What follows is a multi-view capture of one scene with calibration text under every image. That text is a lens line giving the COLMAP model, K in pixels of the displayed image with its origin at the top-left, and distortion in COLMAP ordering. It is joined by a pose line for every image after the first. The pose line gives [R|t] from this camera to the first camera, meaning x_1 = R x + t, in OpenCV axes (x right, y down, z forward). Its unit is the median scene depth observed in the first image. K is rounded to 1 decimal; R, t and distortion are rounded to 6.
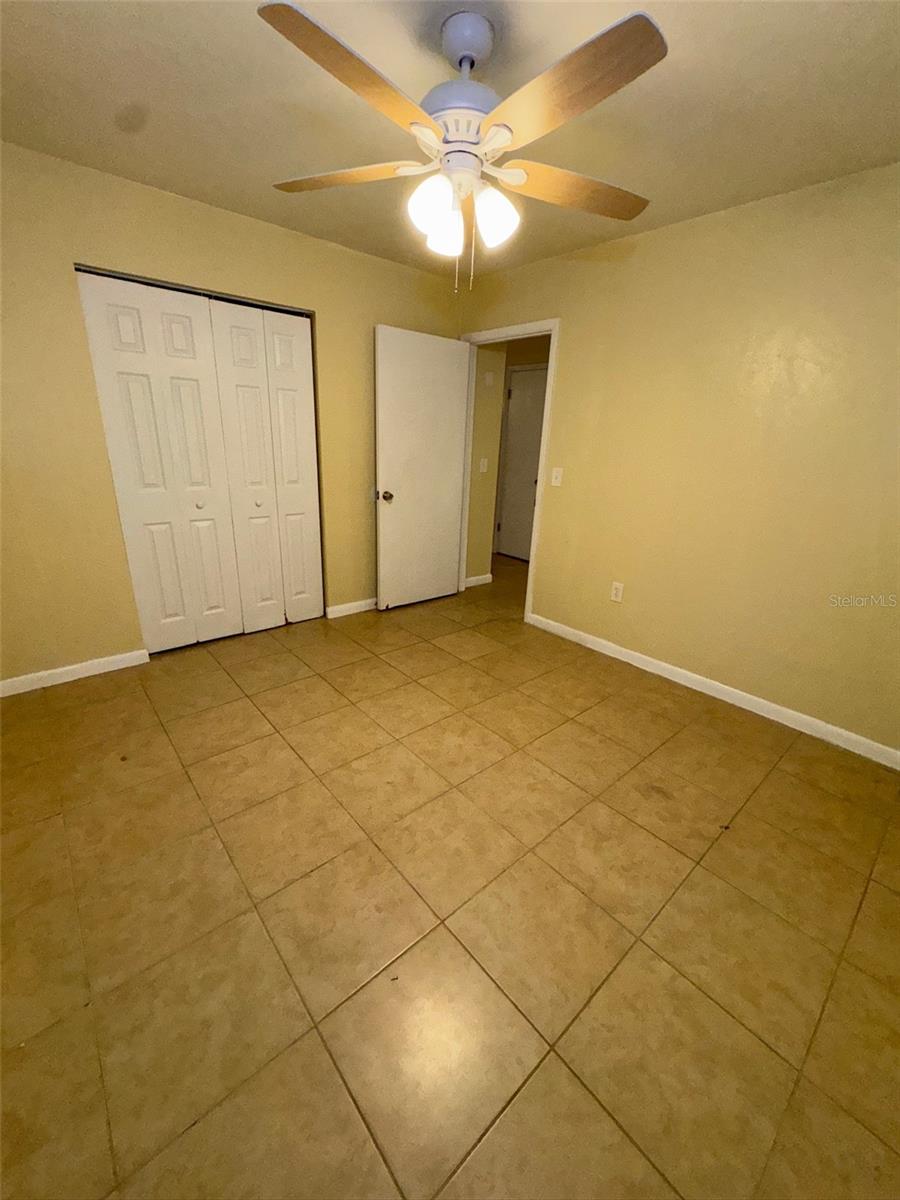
lens RADIAL K [[476.3, 0, 452.9], [0, 476.3, 598.4], [0, 0, 1]] dist [-0.002732, 0.000087]
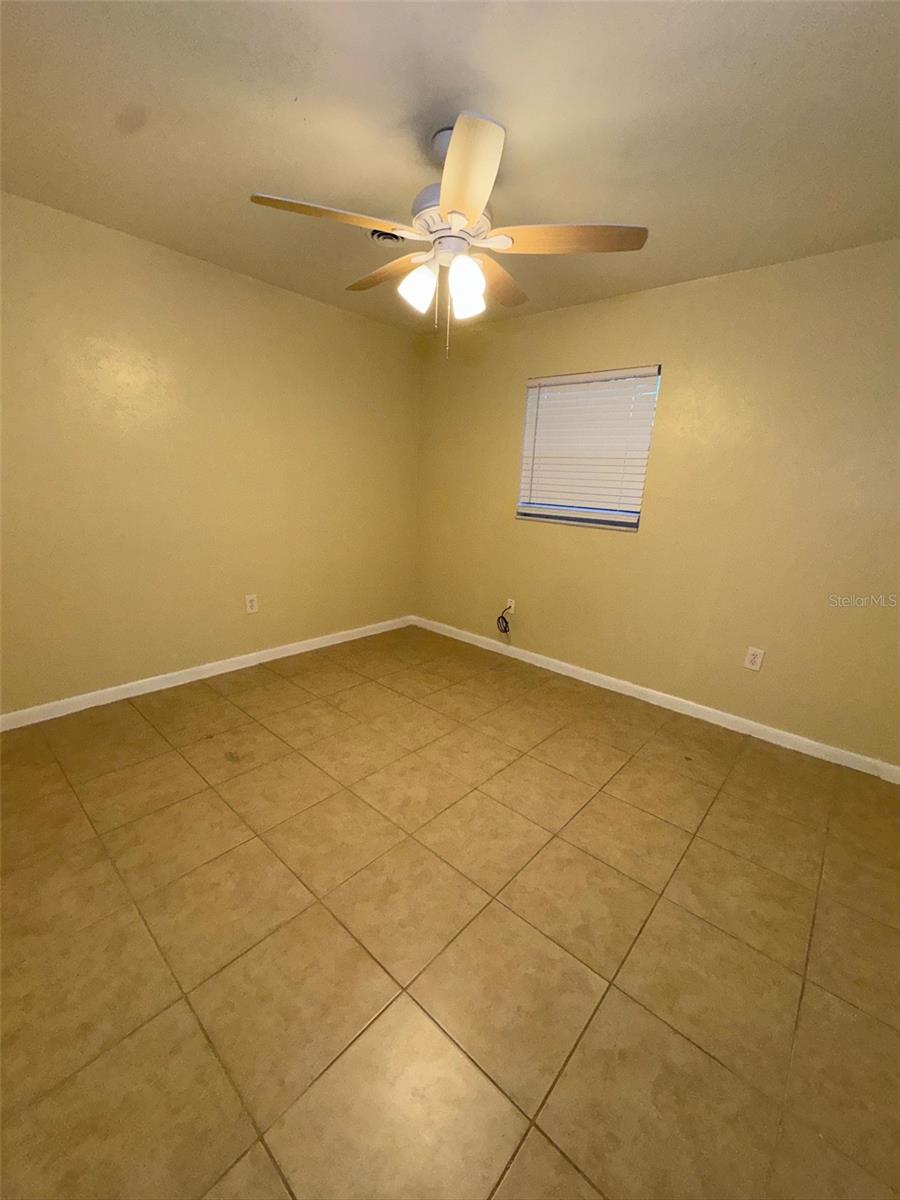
lens RADIAL K [[476.3, 0, 452.9], [0, 476.3, 598.4], [0, 0, 1]] dist [-0.002732, 0.000087]
pose [[-0.987734, -0.056047, -0.145739, 0.094306], [-0.127062, 0.830992, 0.541578, -0.564486], [0.090754, 0.553453, -0.827921, 1.675076]]
